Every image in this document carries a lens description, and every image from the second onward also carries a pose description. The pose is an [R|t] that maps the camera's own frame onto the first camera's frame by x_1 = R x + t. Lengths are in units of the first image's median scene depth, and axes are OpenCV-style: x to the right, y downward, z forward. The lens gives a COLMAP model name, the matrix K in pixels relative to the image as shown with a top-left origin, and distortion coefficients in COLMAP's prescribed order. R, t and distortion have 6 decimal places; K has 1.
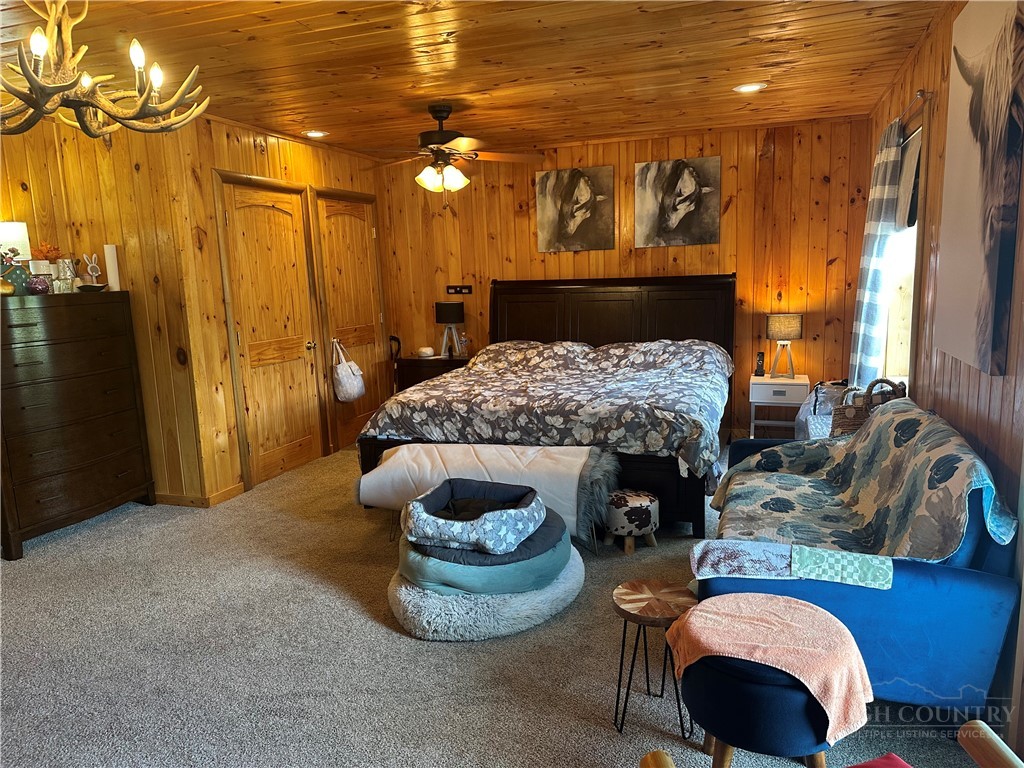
lens RADIAL K [[706.8, 0, 516.3], [0, 706.8, 386.8], [0, 0, 1]] dist [0.075122, -0.104101]
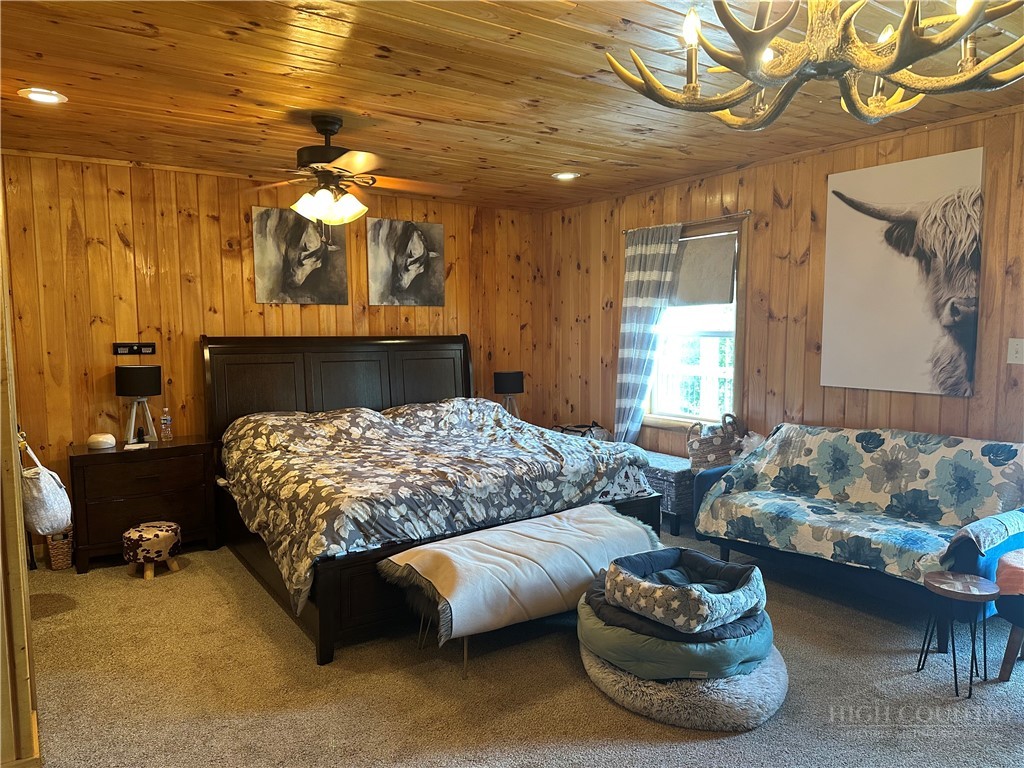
lens RADIAL K [[722.8, 0, 511.5], [0, 722.8, 364.5], [0, 0, 1]] dist [0.210537, -0.358912]
pose [[0.589189, -0.017072, 0.807815, -0.515098], [0.110465, 0.992091, -0.059602, -0.041107], [-0.800408, 0.124352, 0.586415, 0.303495]]
